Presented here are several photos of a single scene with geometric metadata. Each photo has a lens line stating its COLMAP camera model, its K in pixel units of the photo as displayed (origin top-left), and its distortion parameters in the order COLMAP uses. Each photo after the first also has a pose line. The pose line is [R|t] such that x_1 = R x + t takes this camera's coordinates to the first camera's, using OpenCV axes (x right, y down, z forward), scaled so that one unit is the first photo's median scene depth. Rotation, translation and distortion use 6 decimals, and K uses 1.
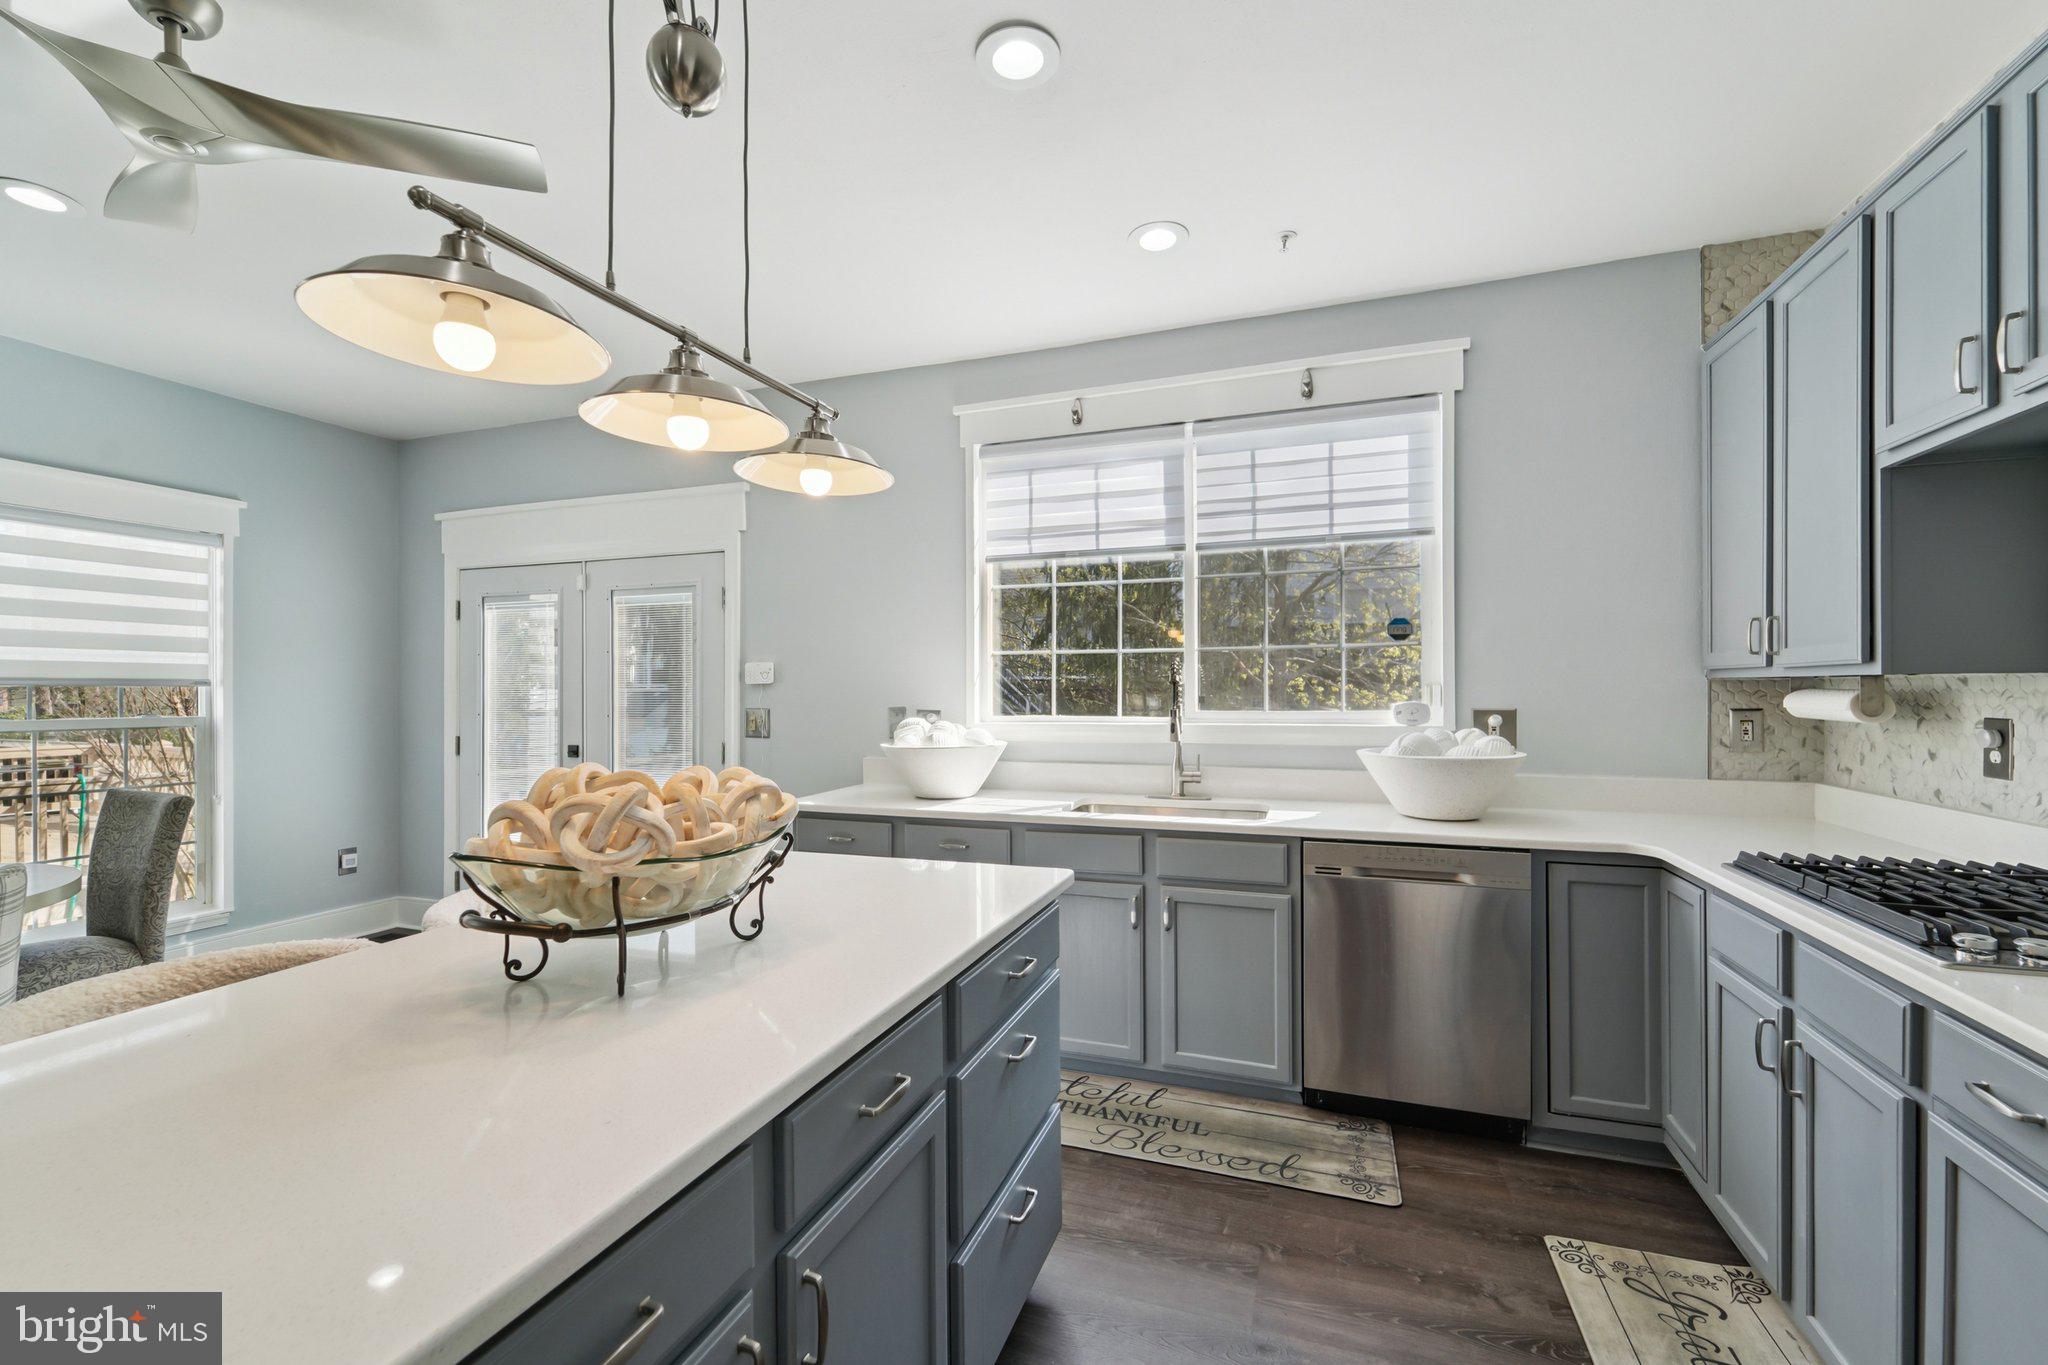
lens RADIAL K [[840.0, 0, 1029.2], [0, 840.0, 693.6], [0, 0, 1]] dist [0.000063, -0.000191]
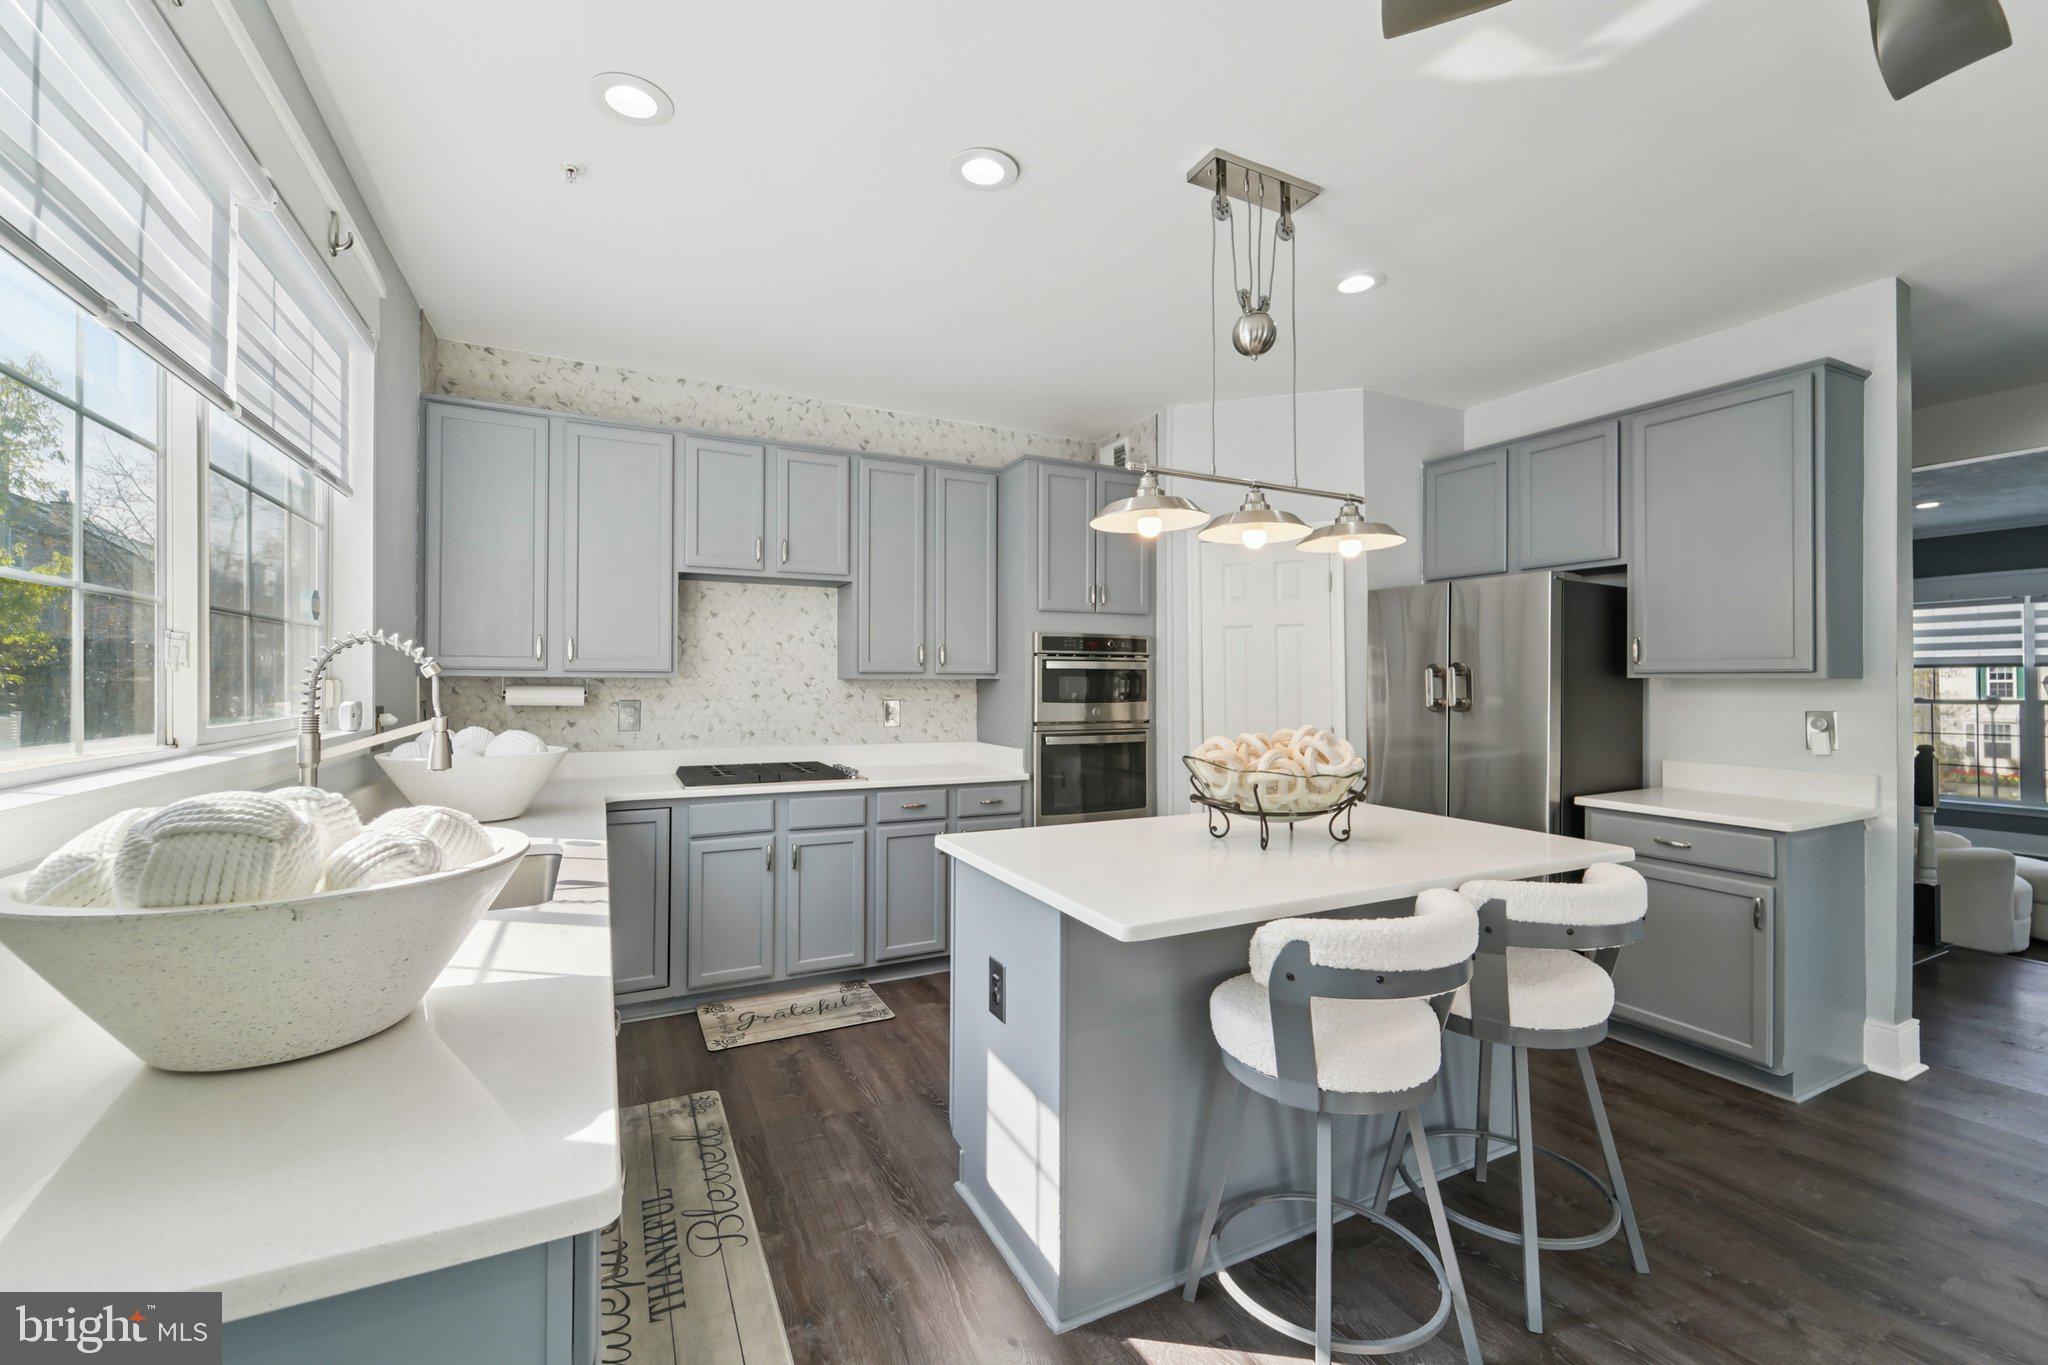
lens RADIAL K [[836.6, 0, 1030.1], [0, 836.6, 681.0], [0, 0, 1]] dist [0.000663, 0.000080]
pose [[-0.727636, 0.004458, 0.685949, -0.534701], [0.004094, 0.999989, -0.002157, -0.004545], [-0.685952, 0.001239, -0.727646, 1.097262]]
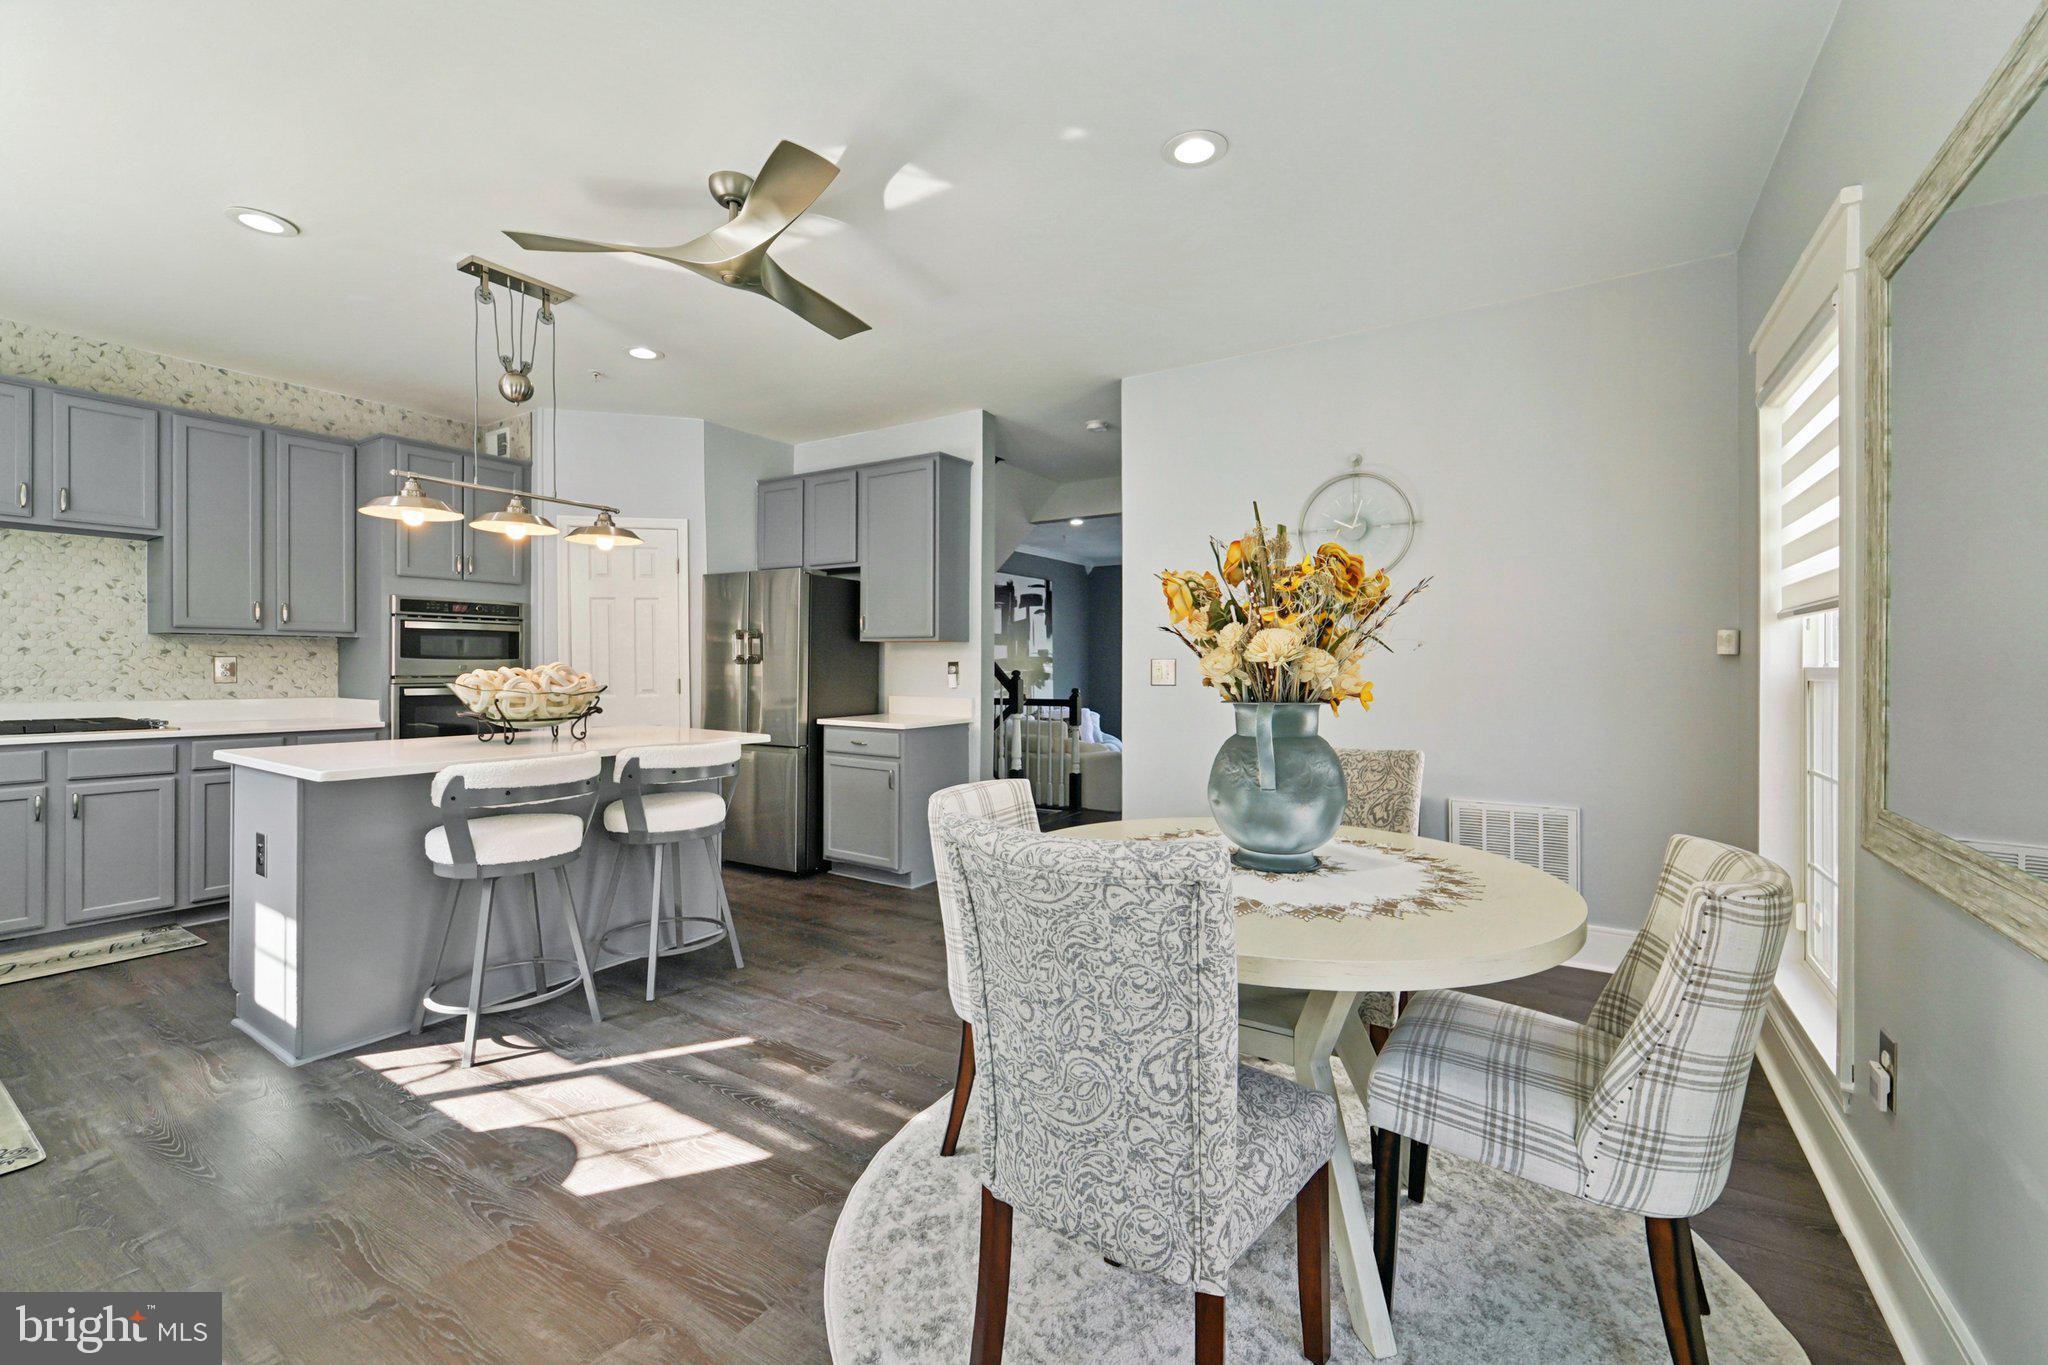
lens RADIAL K [[842.2, 0, 1032.2], [0, 842.2, 670.9], [0, 0, 1]] dist [0.001503, -0.000529]
pose [[-0.974472, -0.001892, 0.224501, -1.046135], [0.000216, 0.999956, 0.009366, 0.034368], [-0.224508, 0.009176, -0.974429, 1.314620]]
